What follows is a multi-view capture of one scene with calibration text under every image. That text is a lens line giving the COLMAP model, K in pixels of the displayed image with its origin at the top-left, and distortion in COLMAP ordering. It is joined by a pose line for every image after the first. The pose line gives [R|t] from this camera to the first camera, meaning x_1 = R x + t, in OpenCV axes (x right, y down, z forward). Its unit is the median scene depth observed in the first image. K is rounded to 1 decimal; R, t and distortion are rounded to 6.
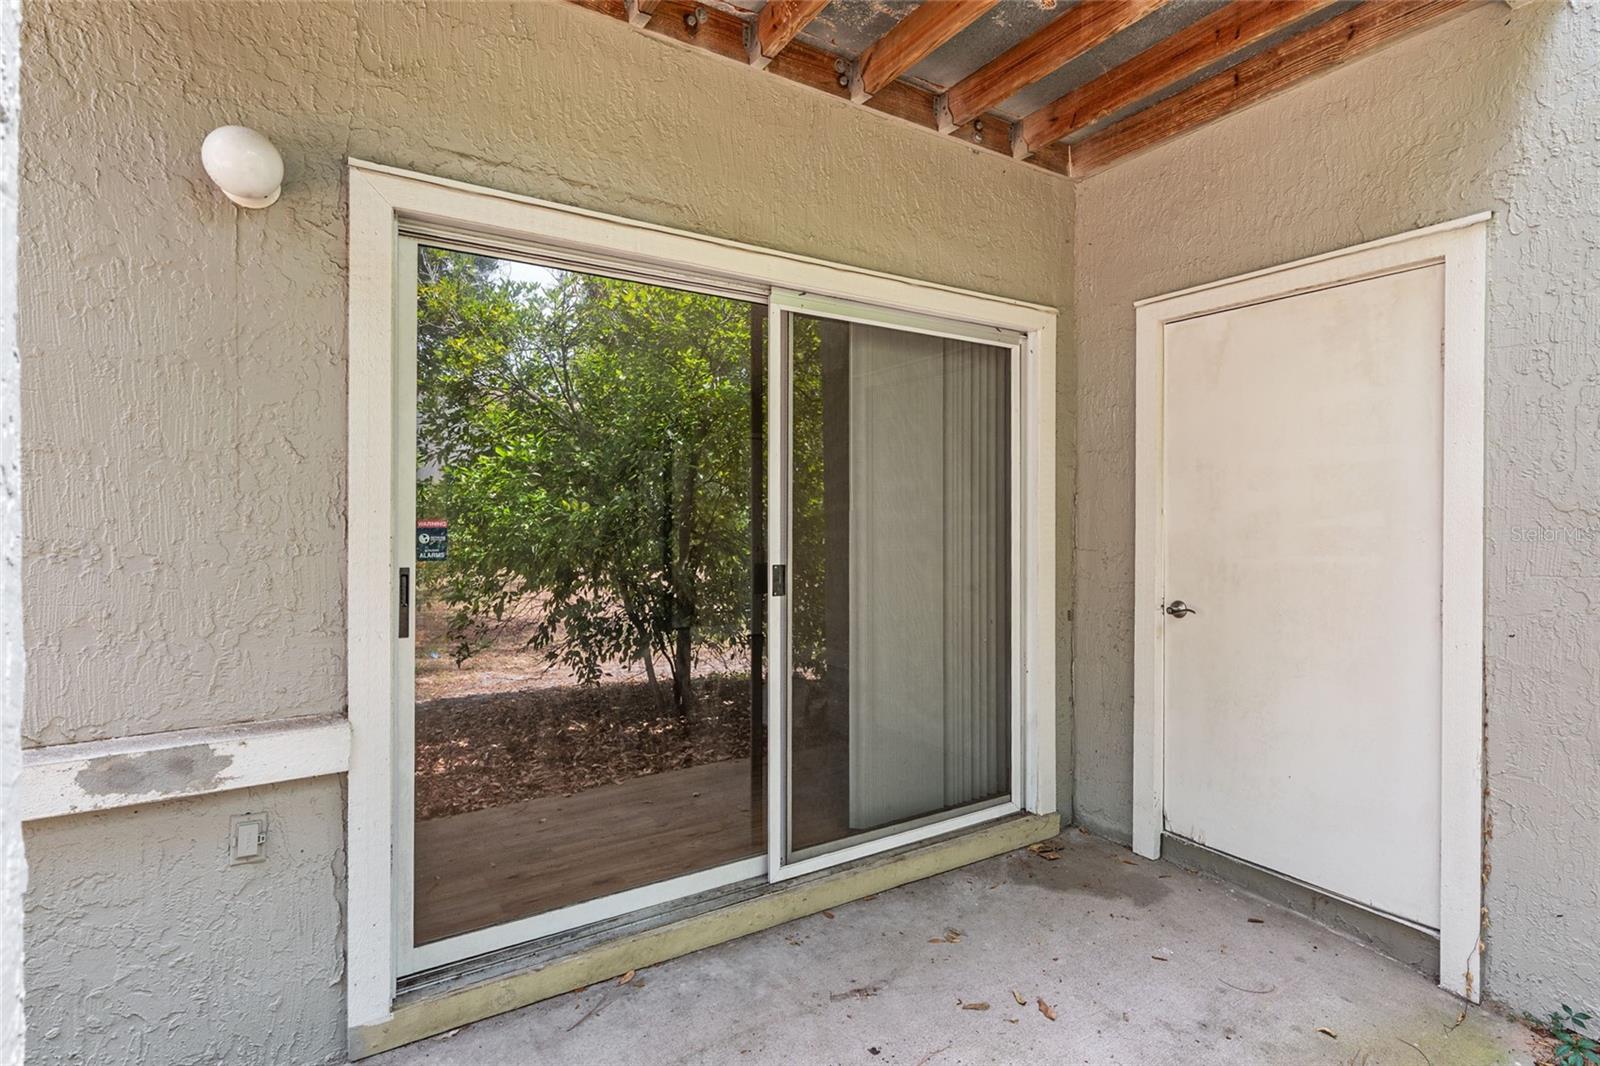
lens RADIAL K [[783.5, 0, 804.6], [0, 783.5, 515.7], [0, 0, 1]] dist [-0.002021, -0.000761]
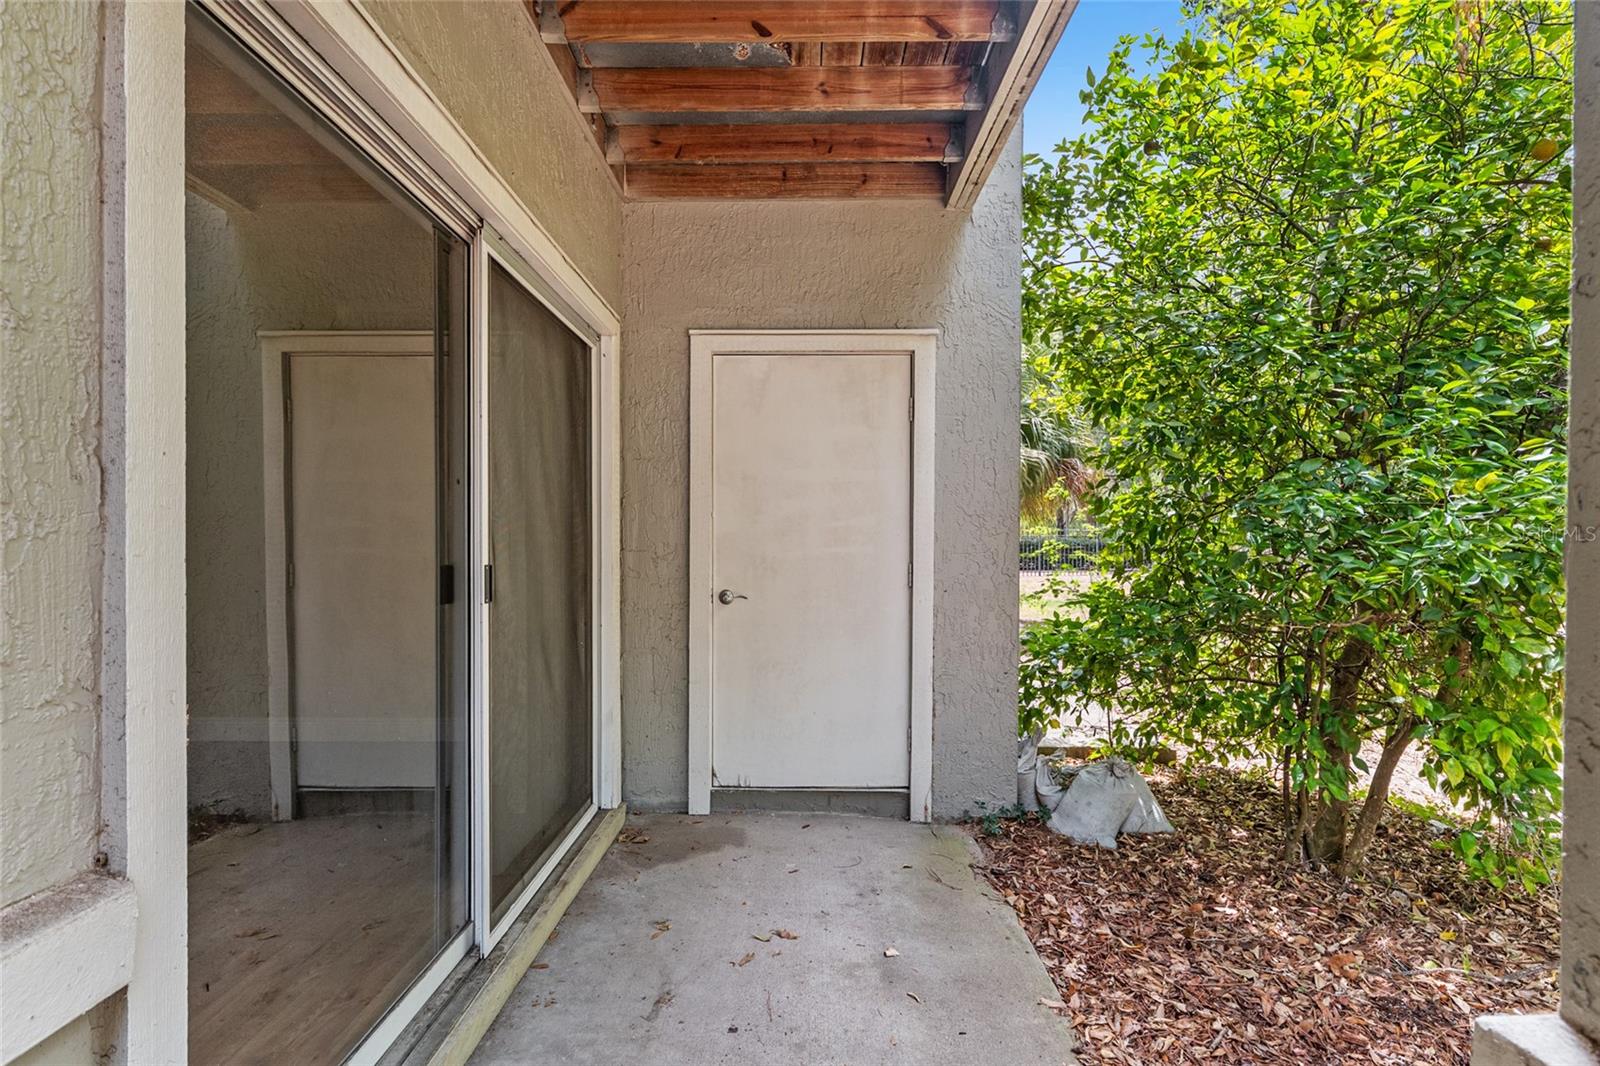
lens RADIAL K [[810.8, 0, 794.6], [0, 810.8, 543.4], [0, 0, 1]] dist [0.002847, 0.000802]
pose [[0.544105, -0.005022, 0.839002, -0.549715], [0.002191, 0.999987, 0.004564, 0.036033], [-0.839014, -0.000645, 0.544109, 0.265422]]
